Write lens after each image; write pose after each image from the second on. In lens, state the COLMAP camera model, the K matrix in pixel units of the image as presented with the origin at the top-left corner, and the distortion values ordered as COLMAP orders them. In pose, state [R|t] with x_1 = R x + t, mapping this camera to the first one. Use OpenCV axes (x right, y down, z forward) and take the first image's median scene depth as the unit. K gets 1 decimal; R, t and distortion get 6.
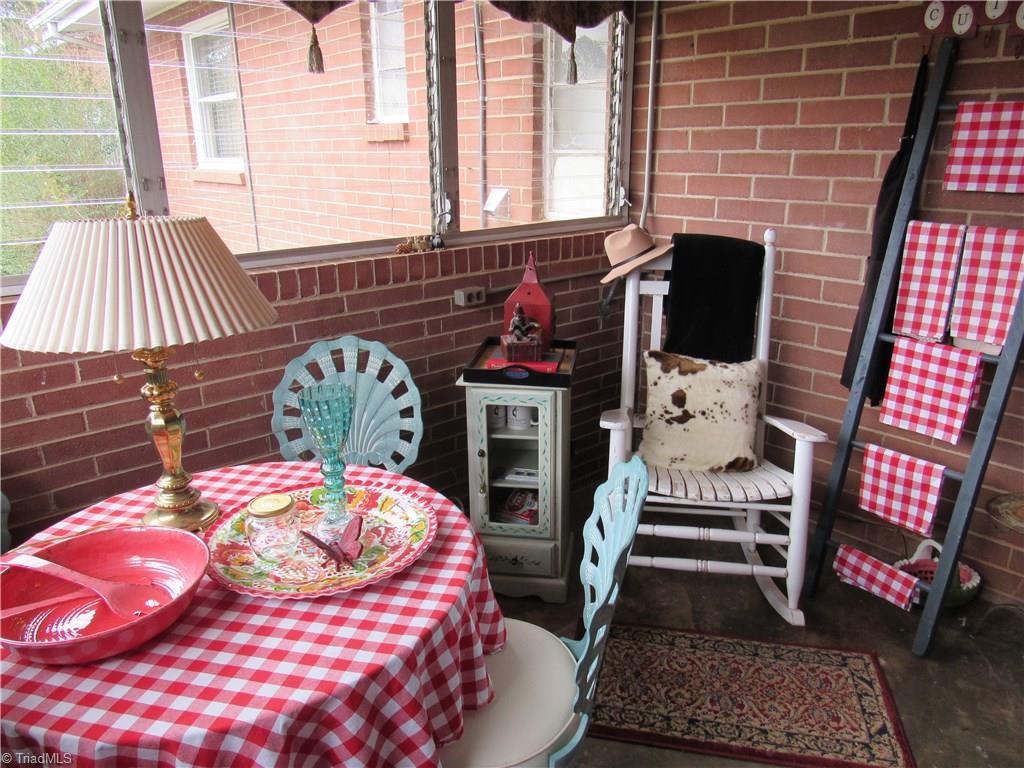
lens RADIAL K [[736.6, 0, 514.8], [0, 736.6, 385.7], [0, 0, 1]] dist [-0.020144, -0.000687]
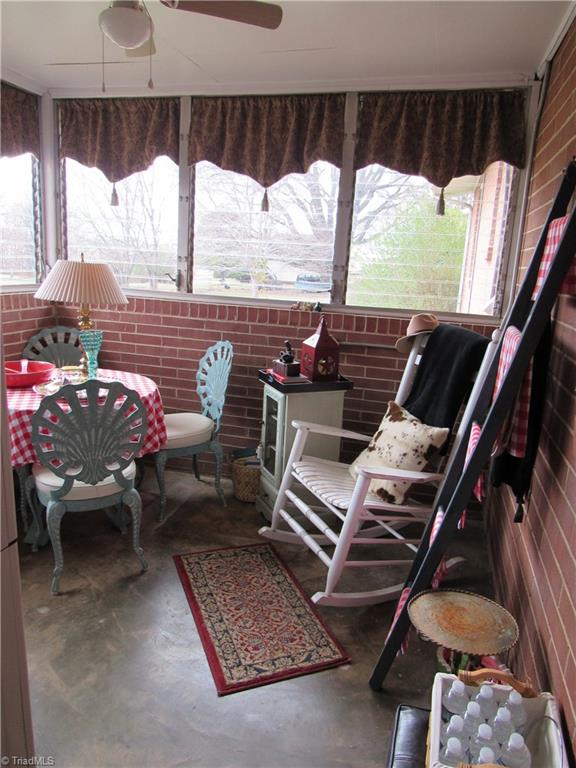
lens RADIAL K [[552.5, 0, 290.9], [0, 552.5, 384.7], [0, 0, 1]] dist [-0.020144, -0.000687]
pose [[0.549113, 0.221893, -0.805753, 1.015185], [-0.315004, 0.947956, 0.046382, -0.073491], [0.774111, 0.228346, 0.590432, 0.270934]]
